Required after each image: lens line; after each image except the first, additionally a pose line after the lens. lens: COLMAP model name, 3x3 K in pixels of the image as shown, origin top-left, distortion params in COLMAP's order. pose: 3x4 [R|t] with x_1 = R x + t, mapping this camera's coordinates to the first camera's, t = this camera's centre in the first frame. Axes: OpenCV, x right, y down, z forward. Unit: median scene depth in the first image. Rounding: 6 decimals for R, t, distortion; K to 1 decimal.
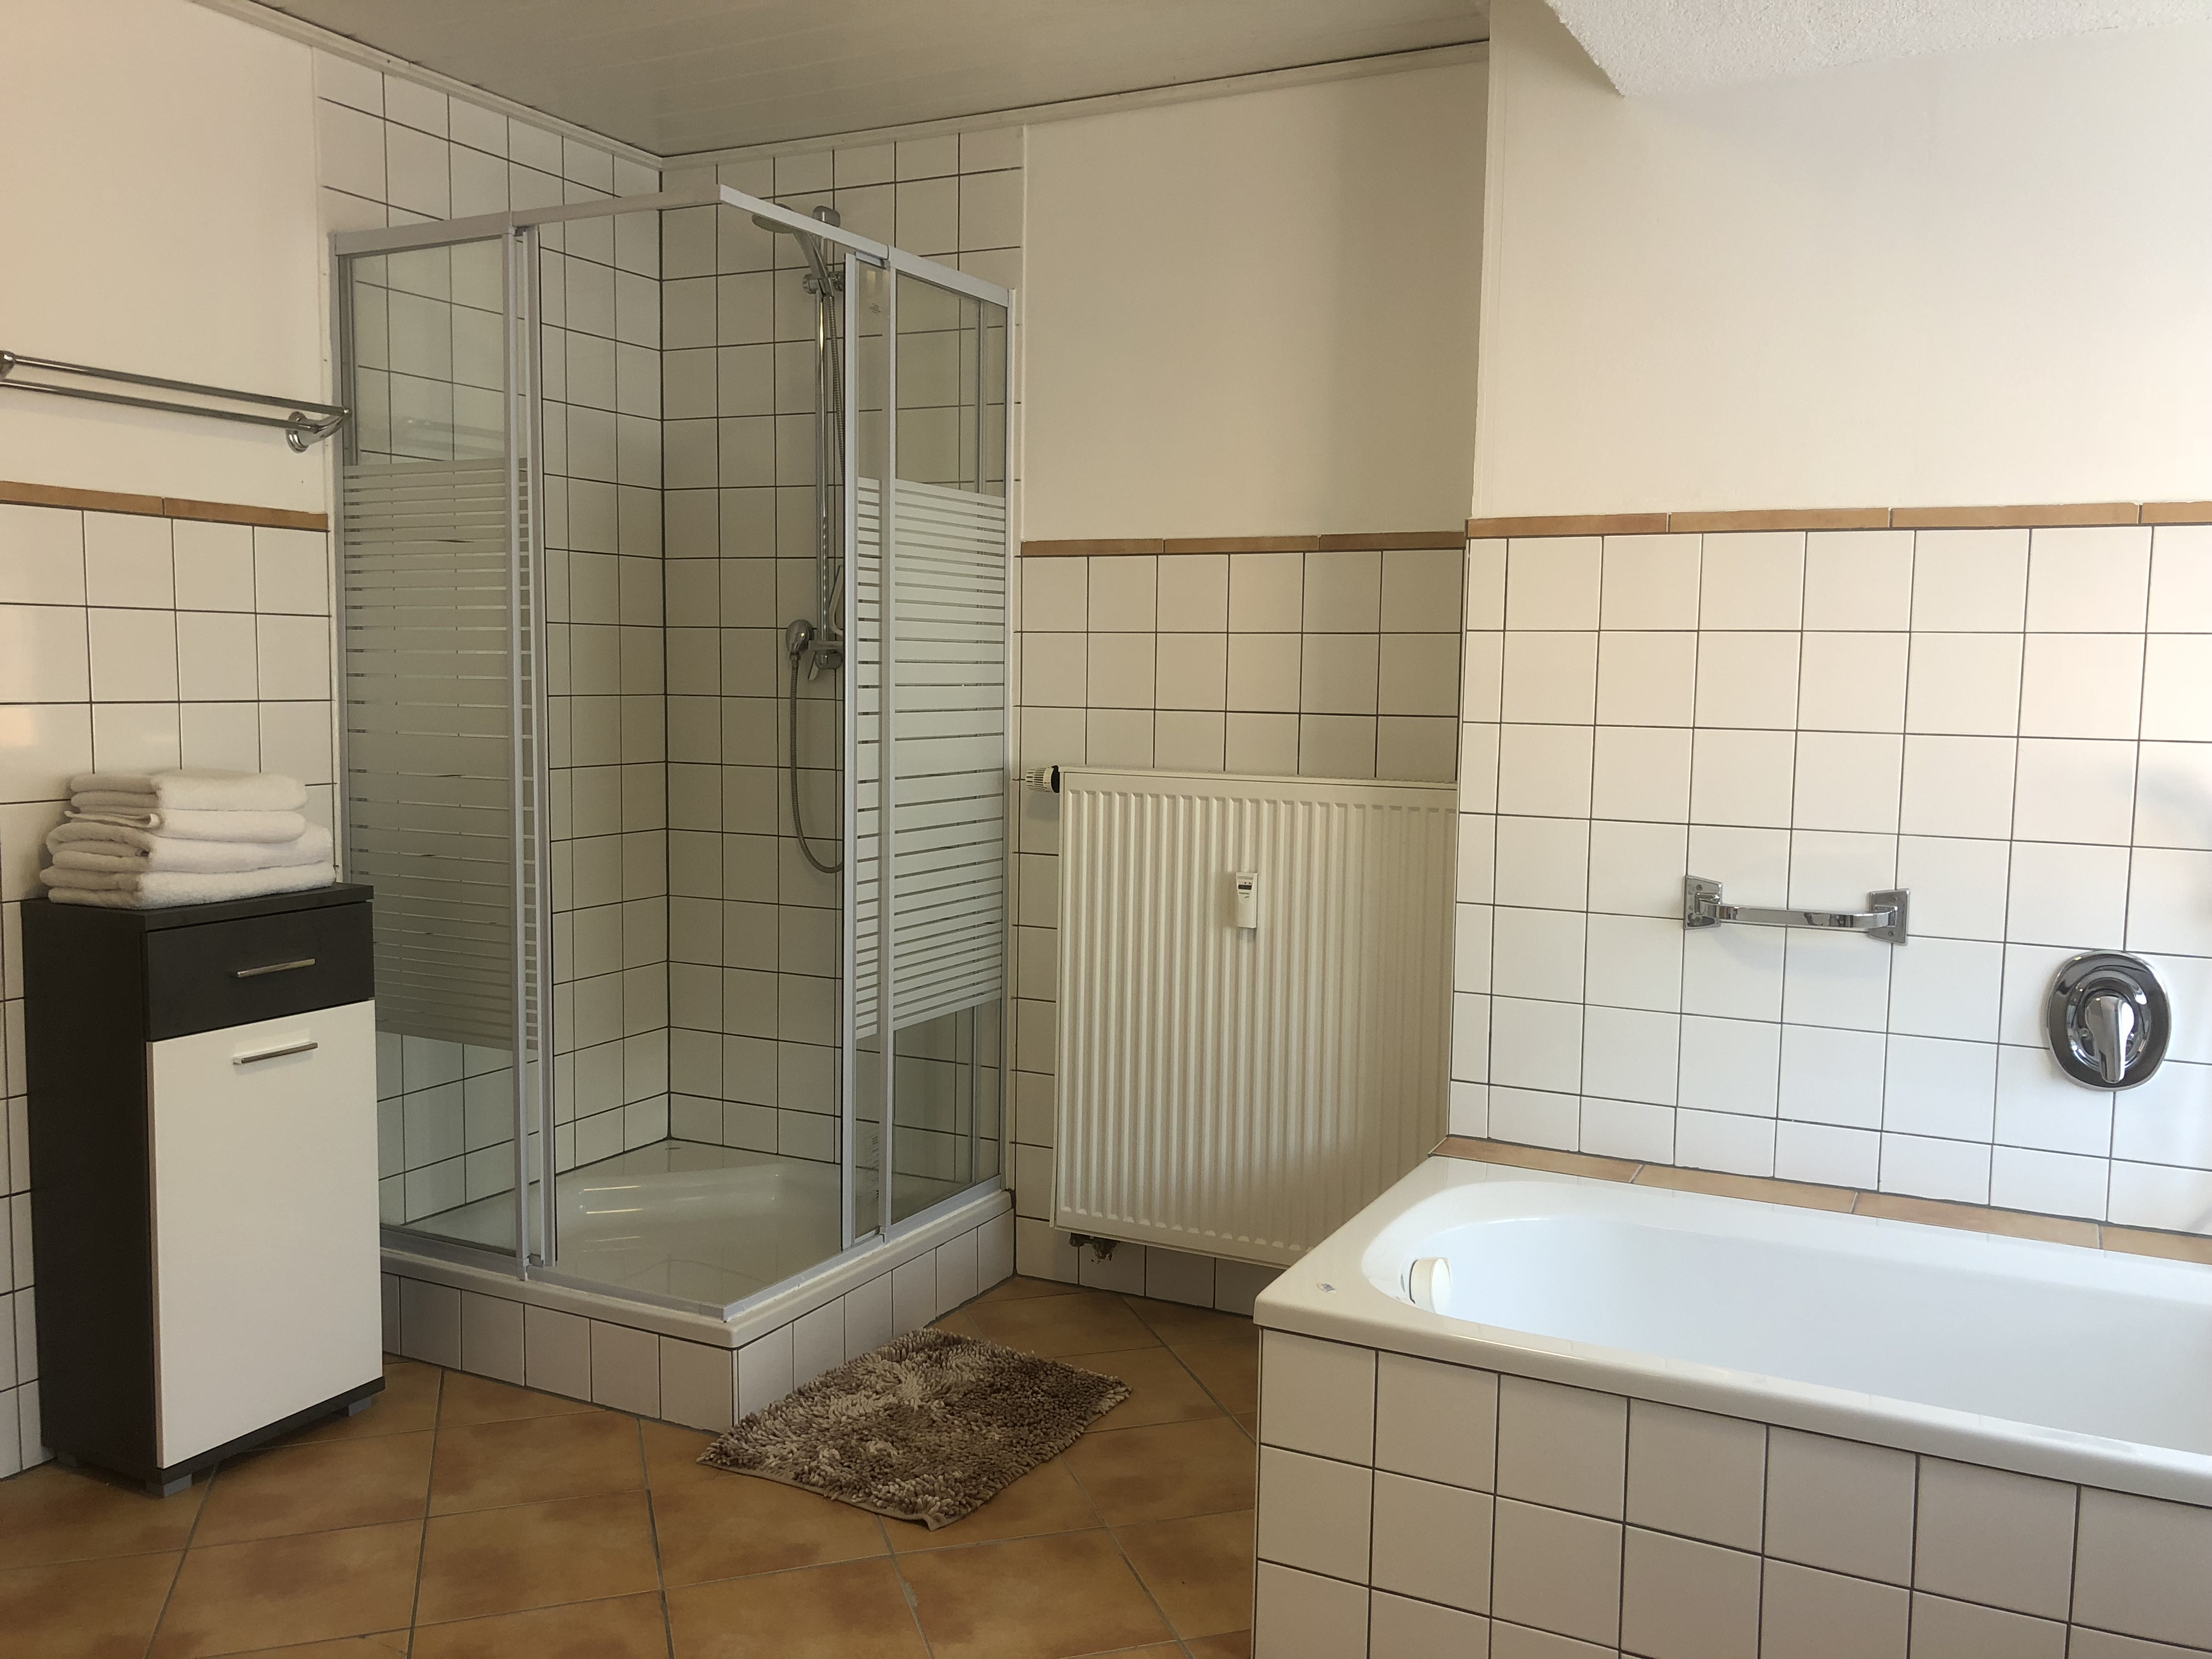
lens RADIAL K [[1828.8, 0, 1104.7], [0, 1828.8, 831.6], [0, 0, 1]] dist [0.007988, -0.001129]
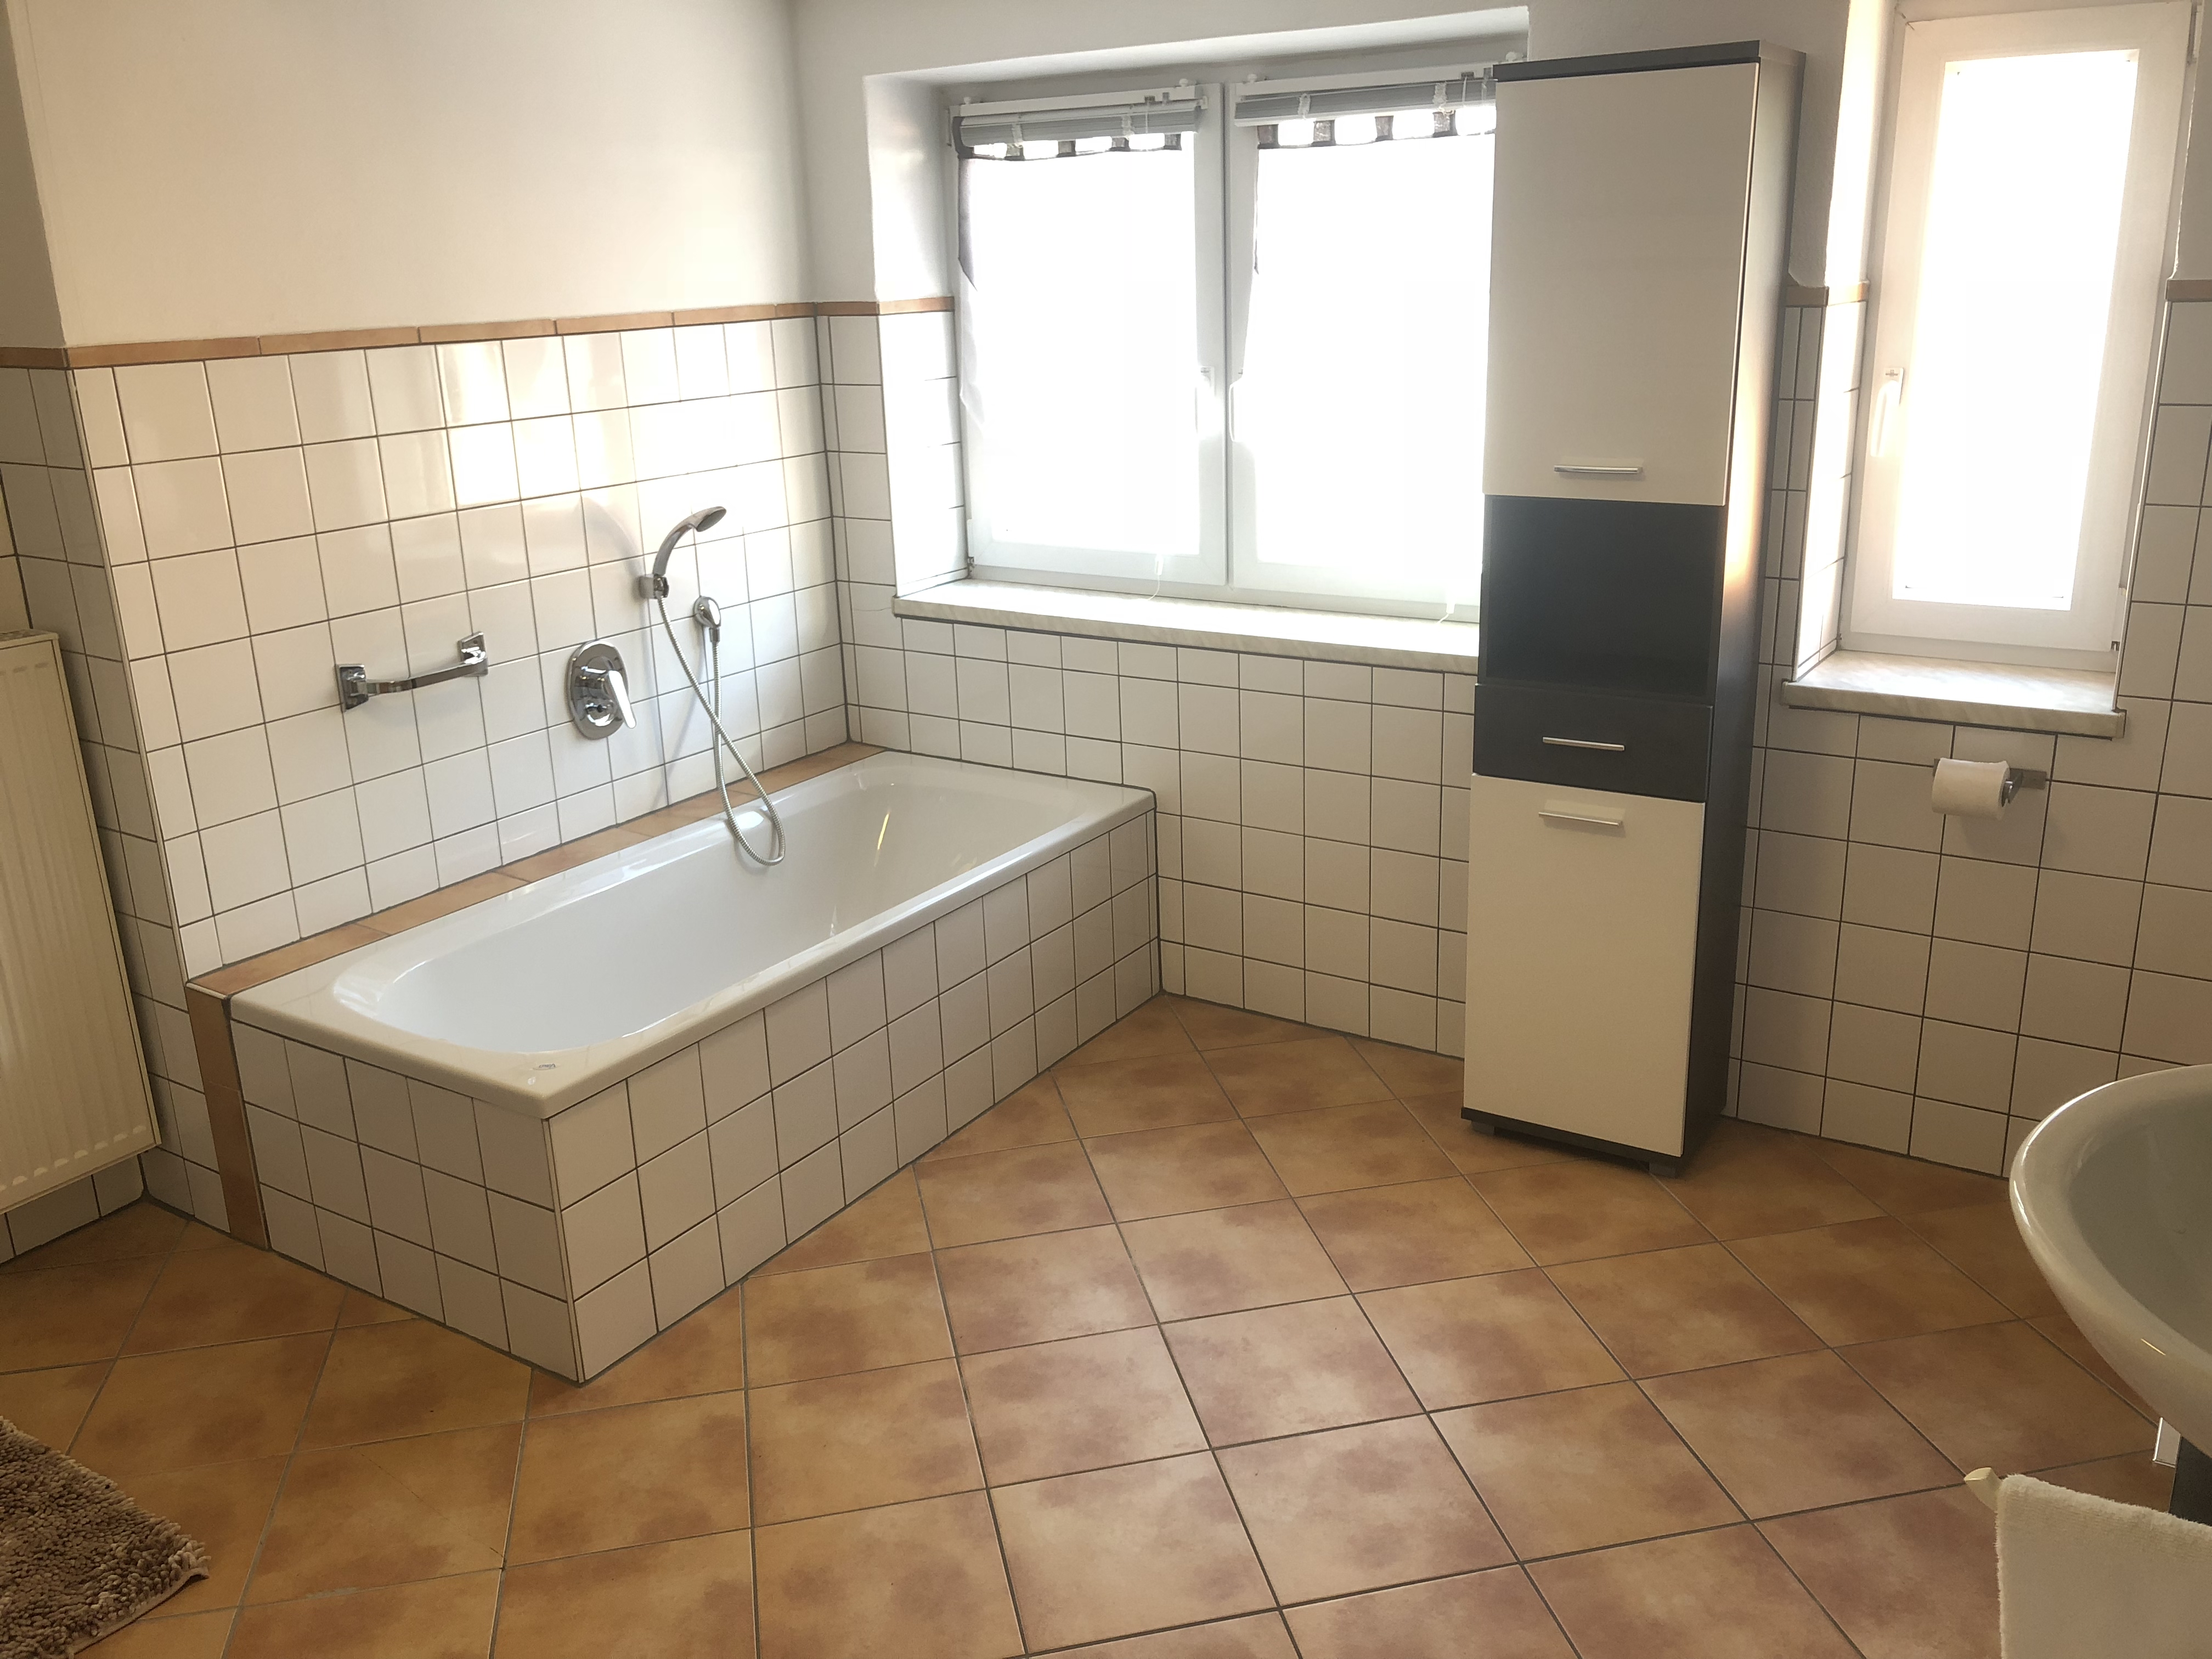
lens RADIAL K [[1828.8, 0, 1104.8], [0, 1828.8, 824.8], [0, 0, 1]] dist [0.007988, -0.001129]
pose [[0.088455, -0.314968, 0.944971, -0.737115], [0.118718, 0.945261, 0.303952, -0.170088], [-0.988980, 0.085299, 0.121006, 0.409208]]
